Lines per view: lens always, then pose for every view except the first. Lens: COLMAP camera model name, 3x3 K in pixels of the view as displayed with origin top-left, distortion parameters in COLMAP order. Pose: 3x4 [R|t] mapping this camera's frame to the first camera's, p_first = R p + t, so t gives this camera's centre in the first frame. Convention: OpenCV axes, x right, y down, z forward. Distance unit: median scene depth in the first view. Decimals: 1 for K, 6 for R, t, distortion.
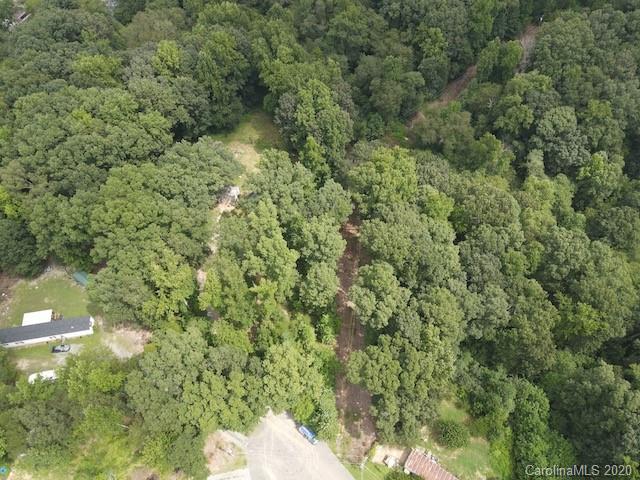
lens RADIAL K [[458.5, 0, 320.5], [0, 458.5, 240.0], [0, 0, 1]] dist [0.010118, -0.002839]
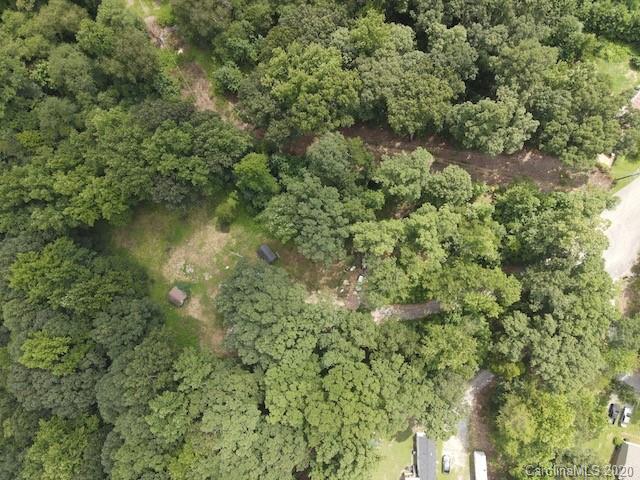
lens RADIAL K [[458.5, 0, 320.1], [0, 458.5, 240.6], [0, 0, 1]] dist [0.010118, -0.002839]
pose [[0.154823, -0.987941, 0.001304, -0.141824], [0.873850, 0.137559, 0.466329, -0.516272], [-0.460885, -0.071059, 0.884610, 0.292238]]
